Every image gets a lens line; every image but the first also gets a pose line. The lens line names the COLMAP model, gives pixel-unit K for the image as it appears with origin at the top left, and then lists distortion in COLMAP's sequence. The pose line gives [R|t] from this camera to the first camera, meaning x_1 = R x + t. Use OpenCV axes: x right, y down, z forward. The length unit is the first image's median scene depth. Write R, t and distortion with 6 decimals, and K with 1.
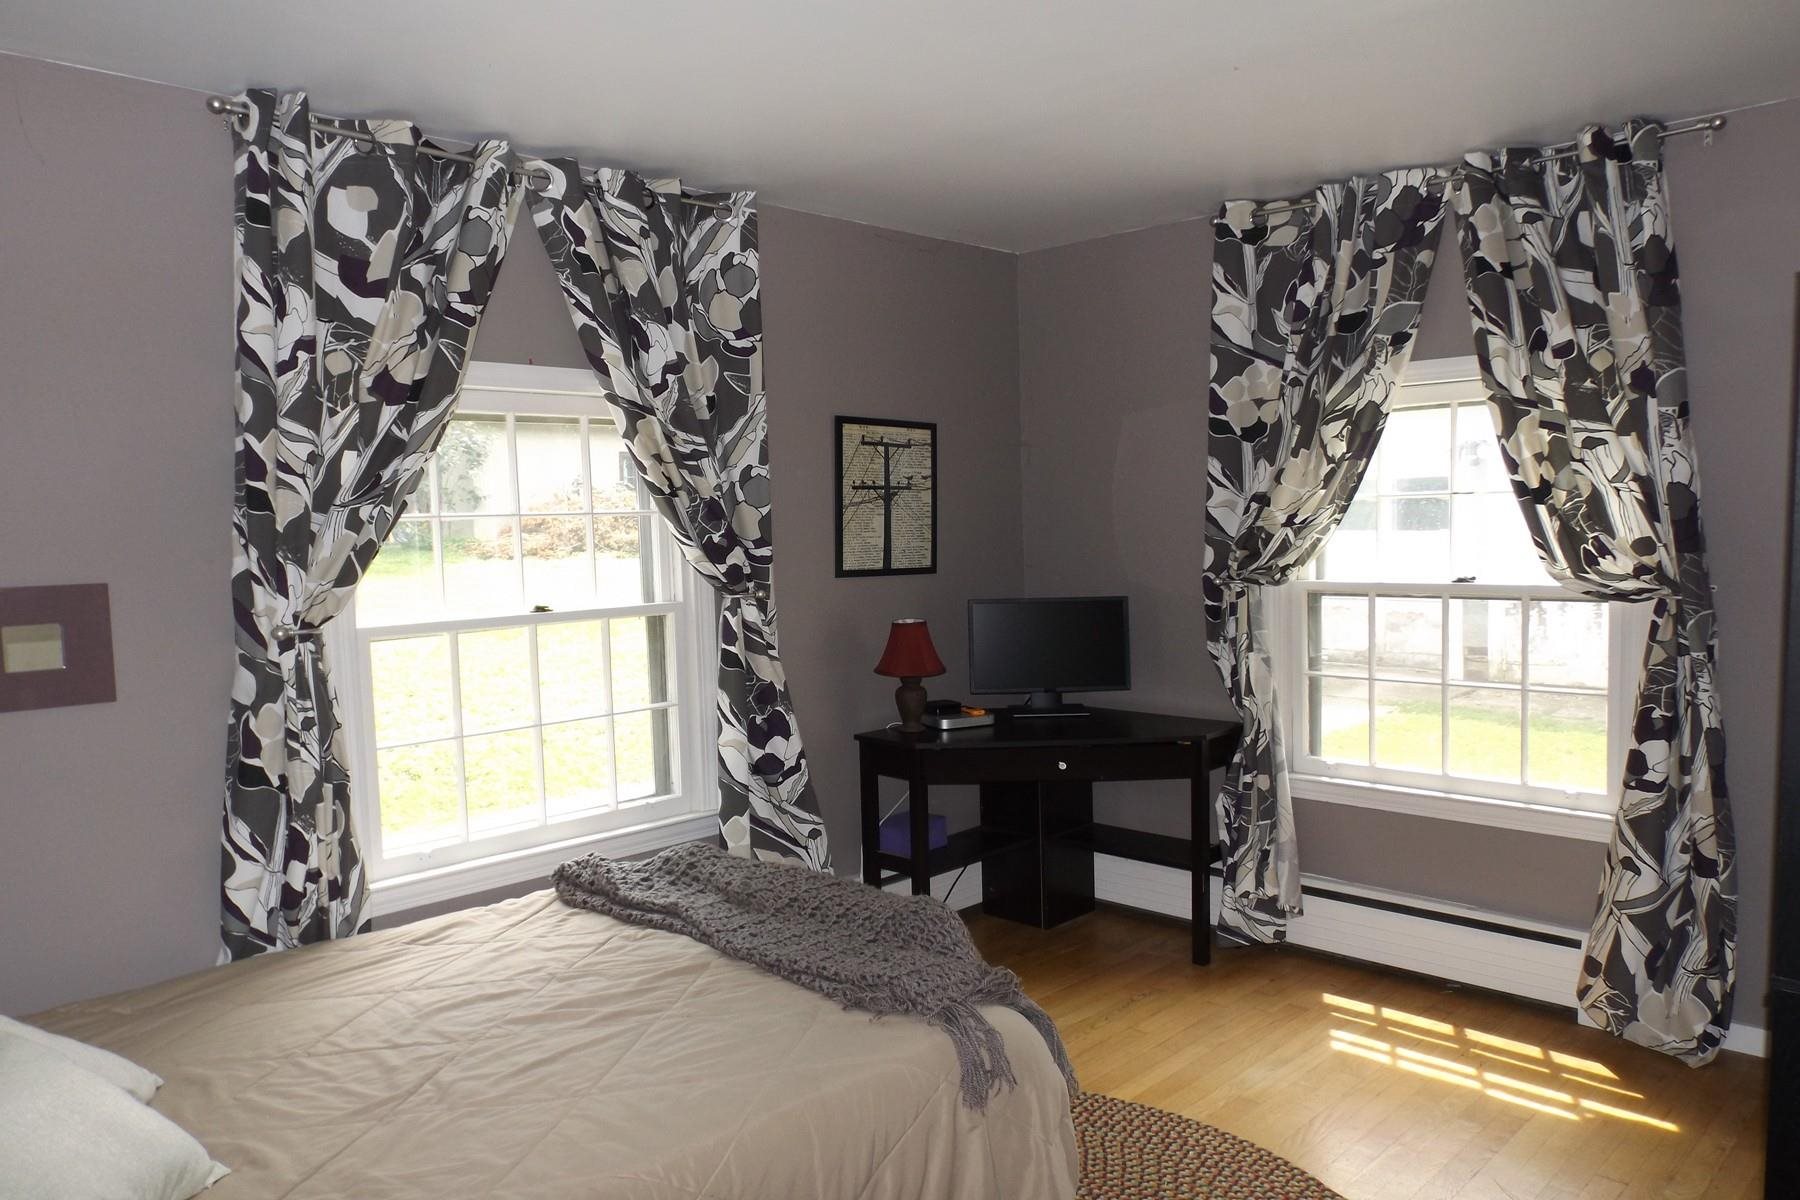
lens RADIAL K [[1292.3, 0, 906.2], [0, 1292.3, 633.1], [0, 0, 1]] dist [0.005129, -0.009459]
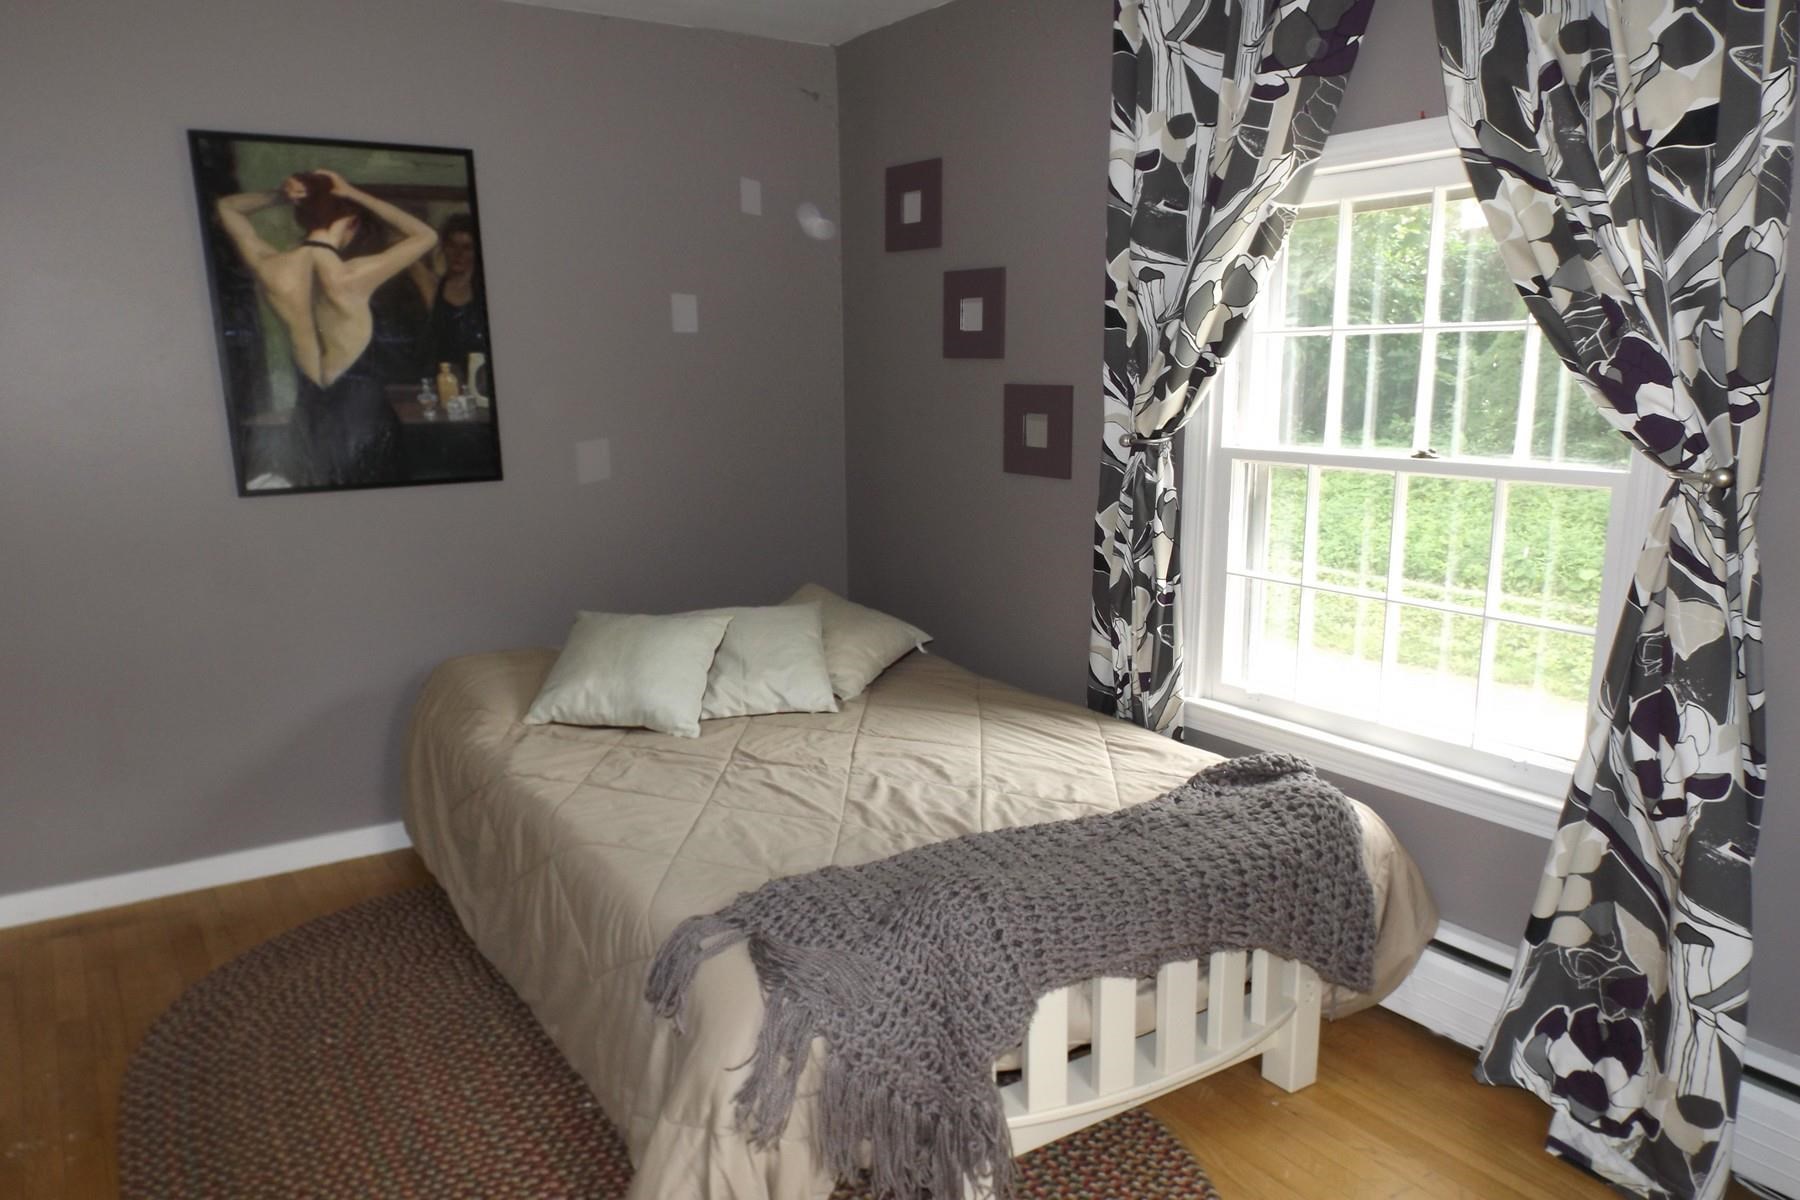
lens RADIAL K [[1345.4, 0, 900.8], [0, 1345.4, 658.7], [0, 0, 1]] dist [0.057829, -0.000594]
pose [[-0.209803, 0.245558, -0.946406, 0.676701], [-0.071956, 0.961446, 0.265412, -0.109443], [0.975092, 0.123784, -0.184045, 1.007673]]
